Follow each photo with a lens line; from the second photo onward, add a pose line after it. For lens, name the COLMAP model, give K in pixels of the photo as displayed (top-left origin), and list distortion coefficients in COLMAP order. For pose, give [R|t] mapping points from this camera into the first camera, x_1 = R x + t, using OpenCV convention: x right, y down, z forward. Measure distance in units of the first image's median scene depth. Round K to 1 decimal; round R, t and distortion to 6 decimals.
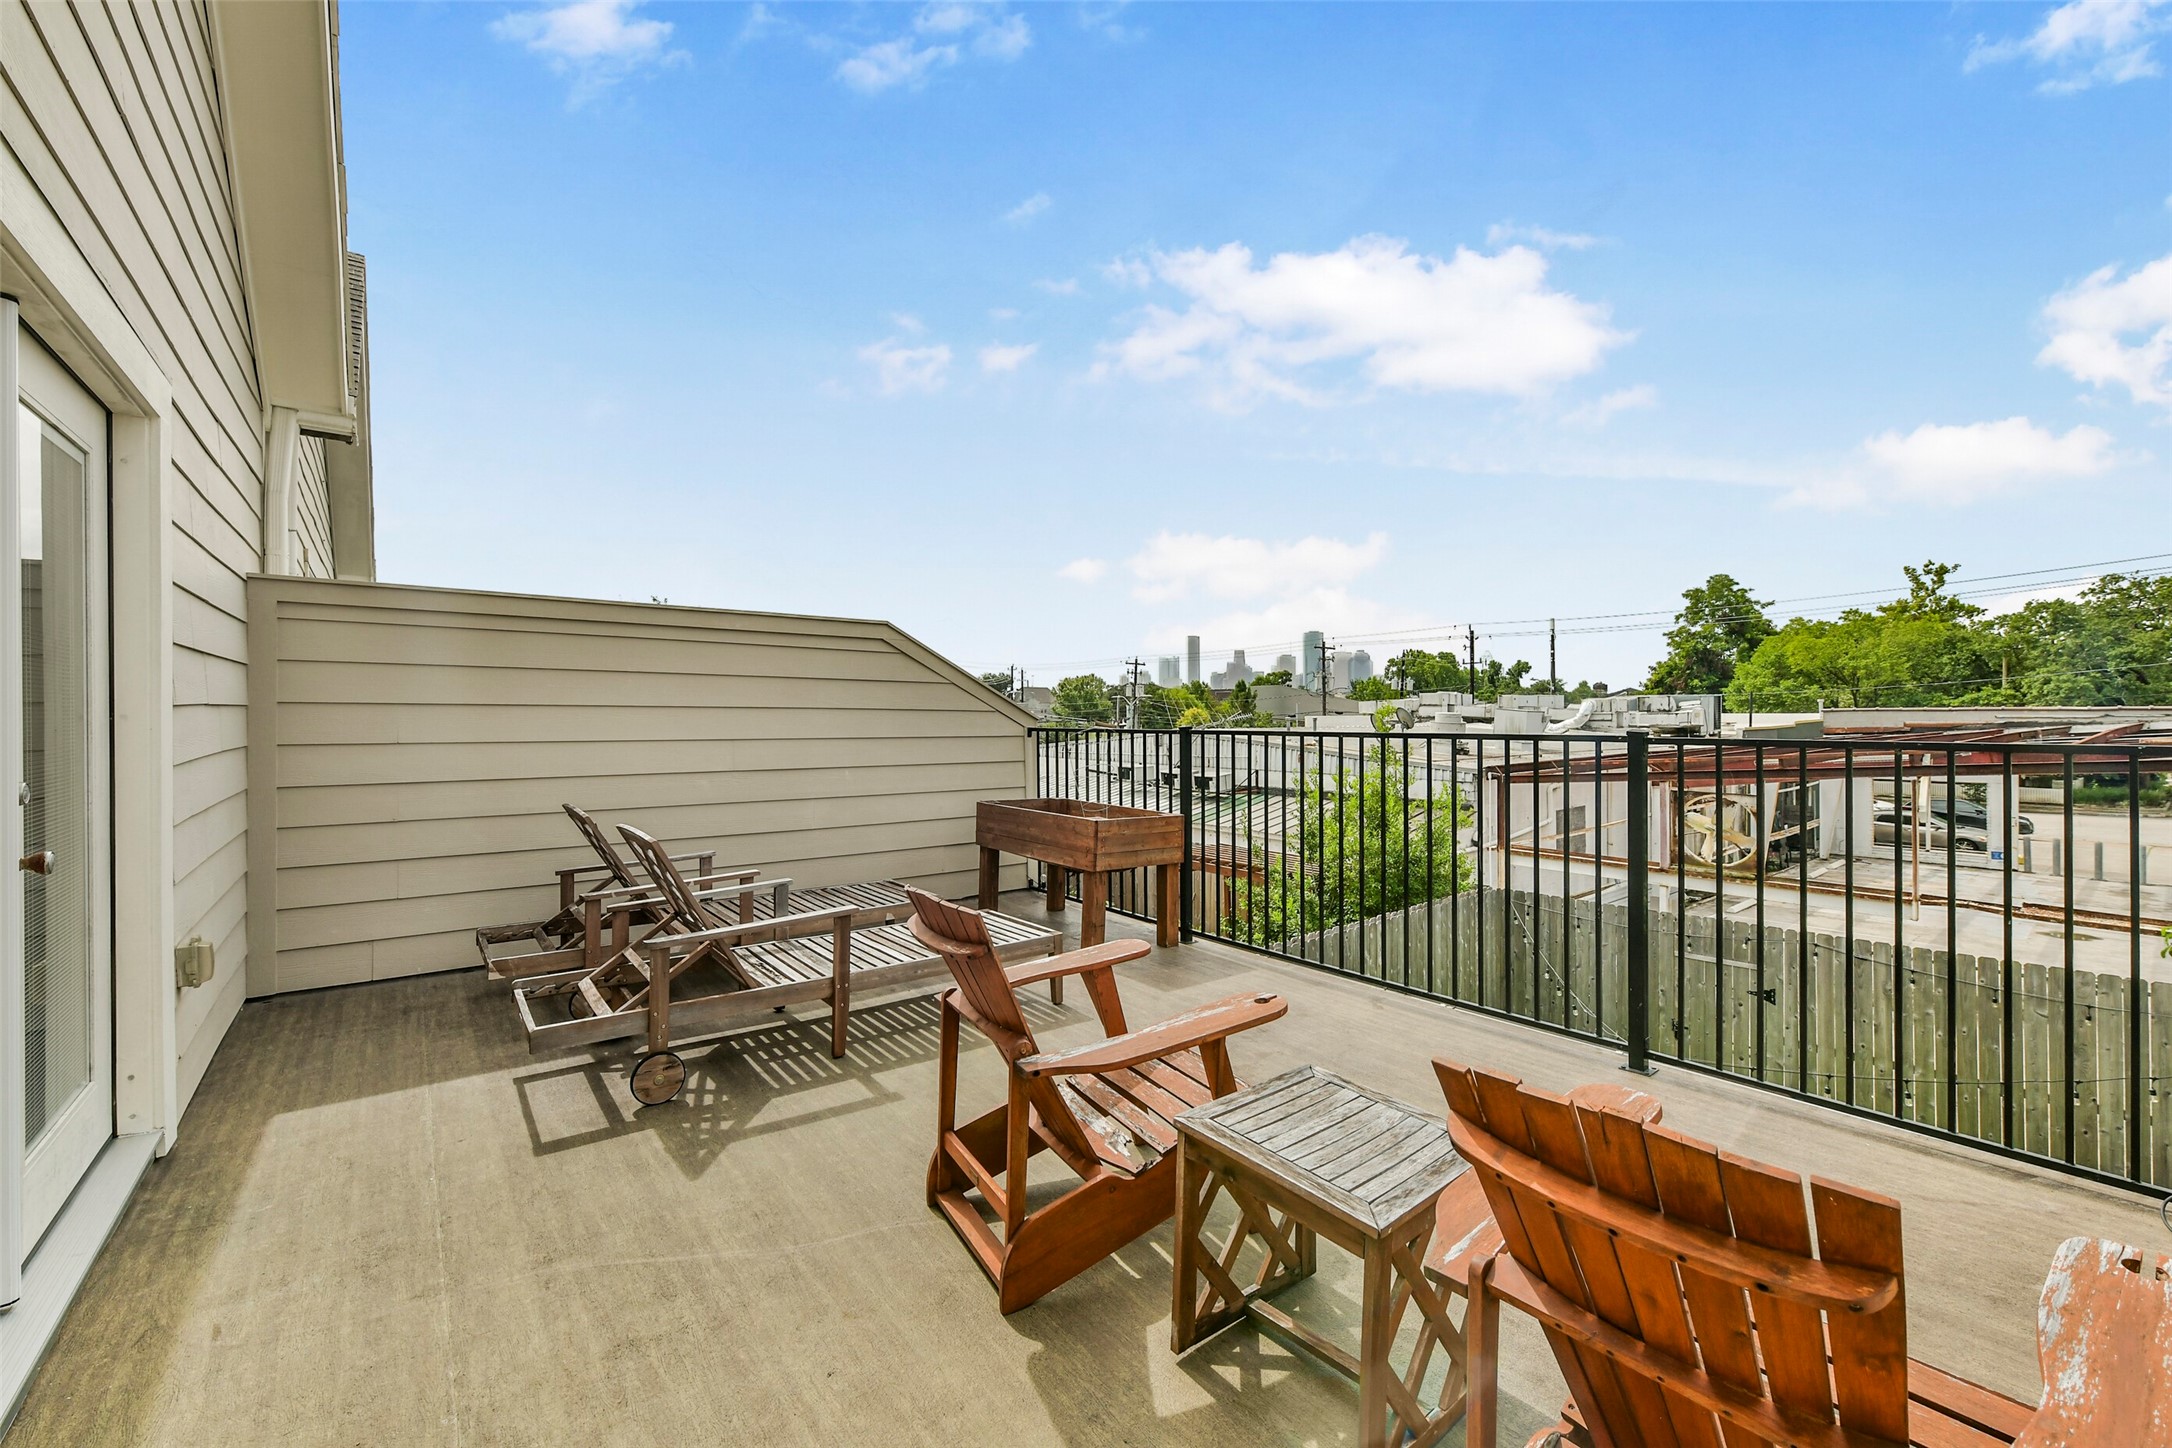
lens RADIAL K [[872.6, 0, 1127.1], [0, 872.6, 717.1], [0, 0, 1]] dist [-0.002789, 0.000821]
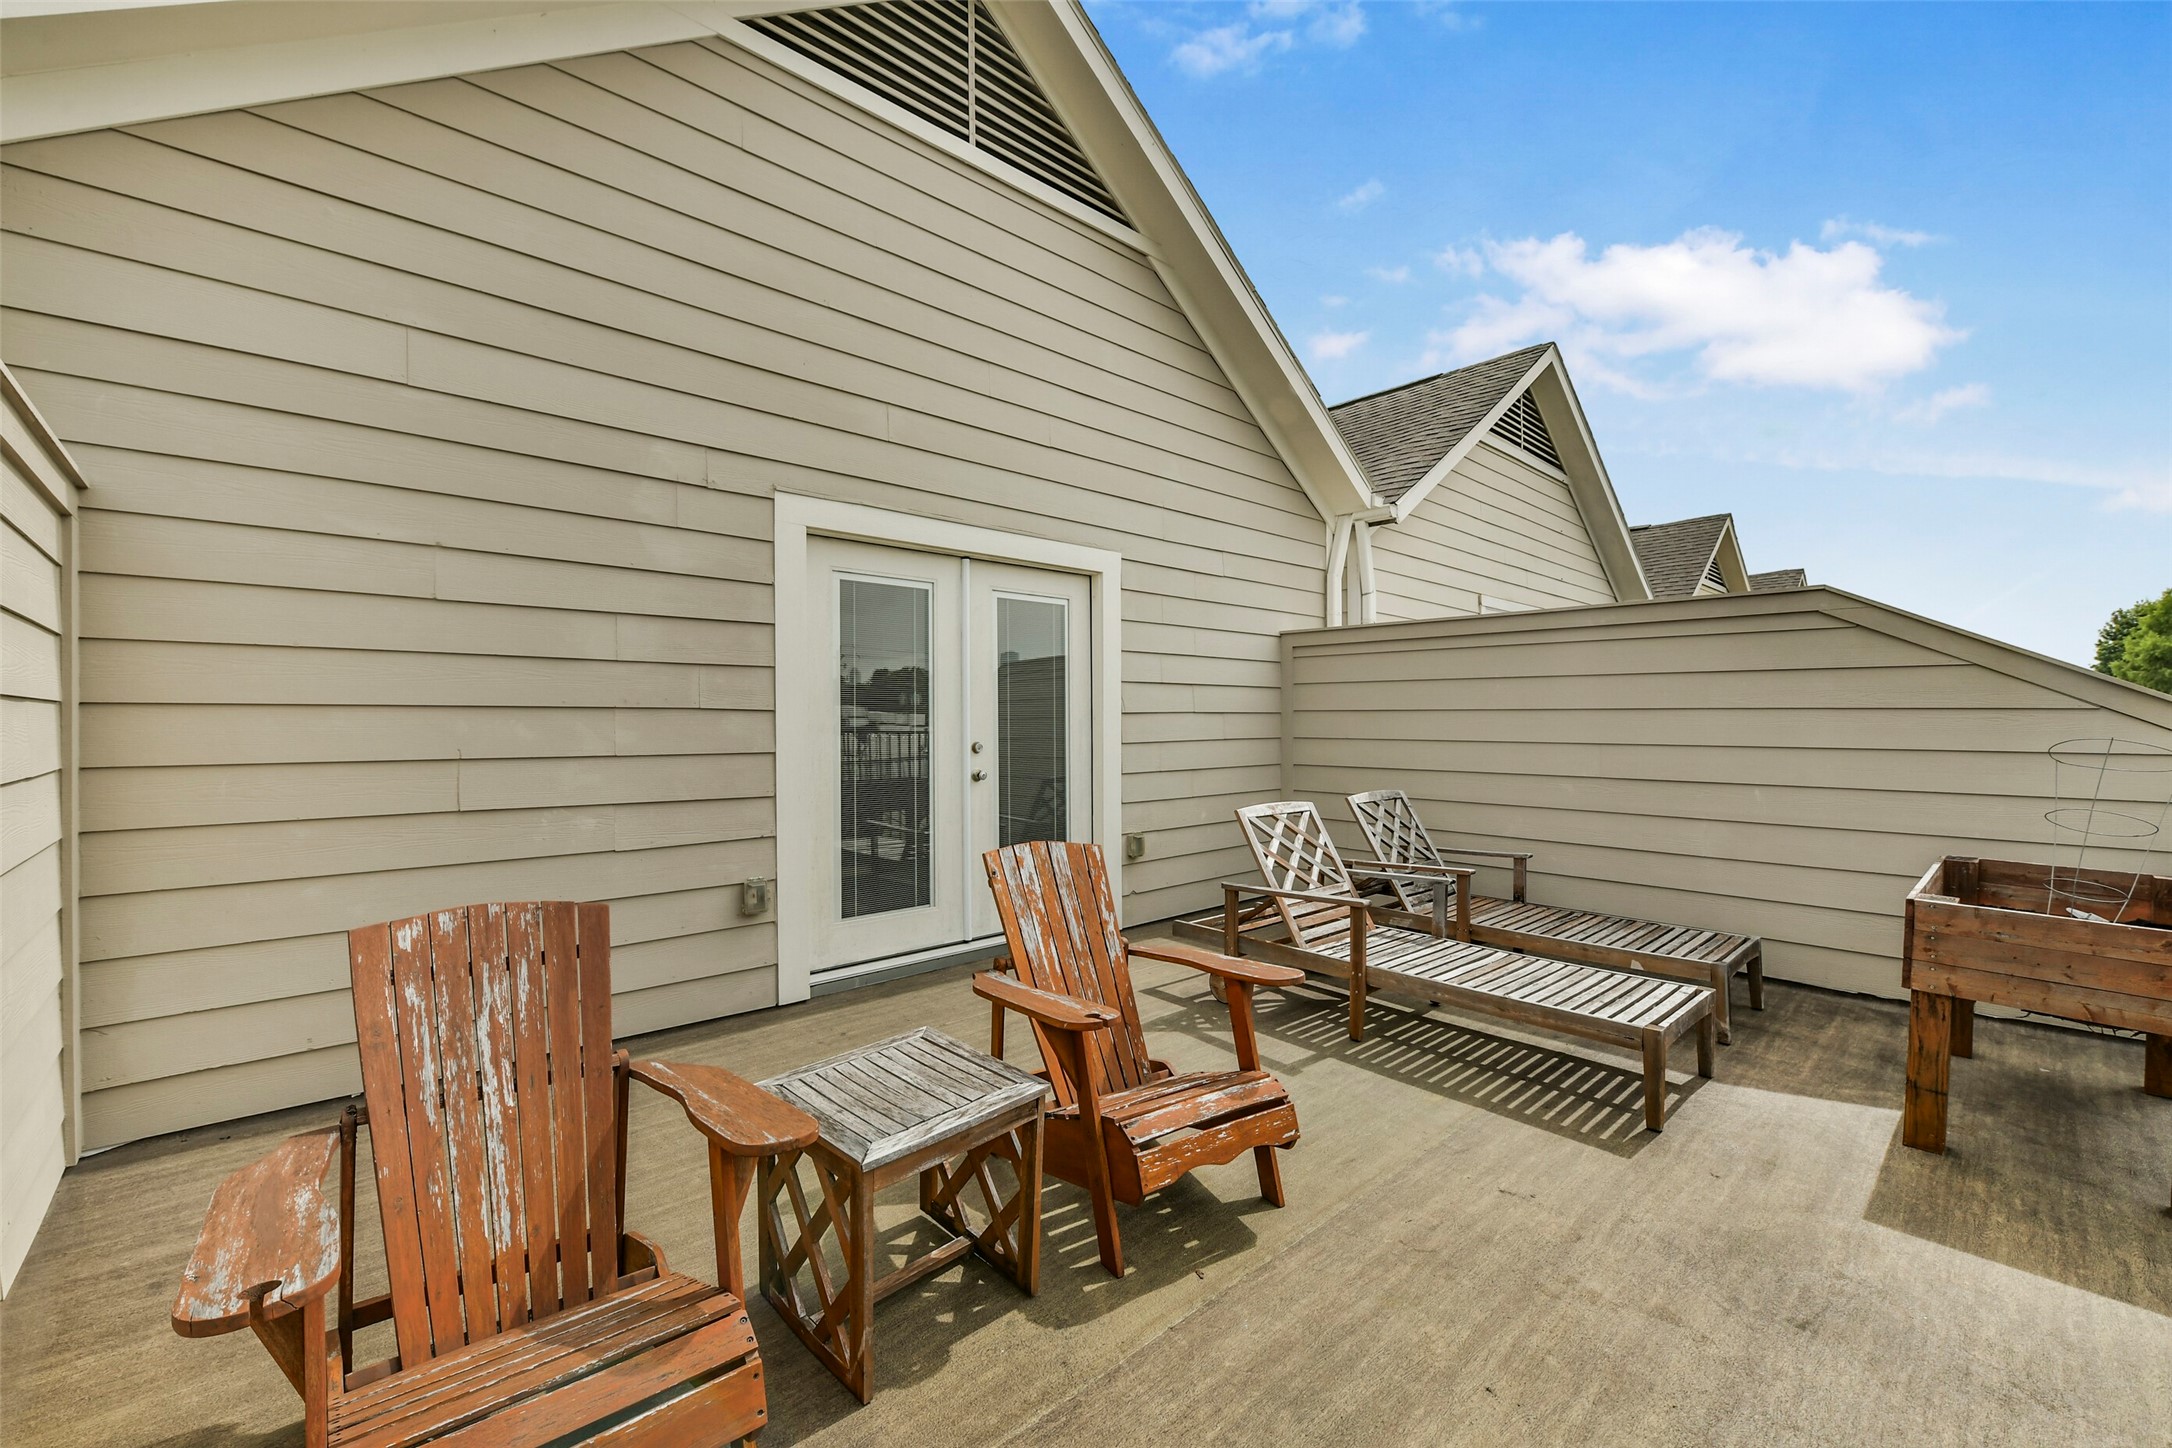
lens RADIAL K [[872.6, 0, 1065.5], [0, 872.6, 733.3], [0, 0, 1]] dist [-0.002789, 0.000821]
pose [[0.055227, 0.011963, -0.998402, 0.700819], [-0.001337, 0.999928, 0.011908, 0.006387], [0.998473, 0.000678, 0.055239, 0.592709]]
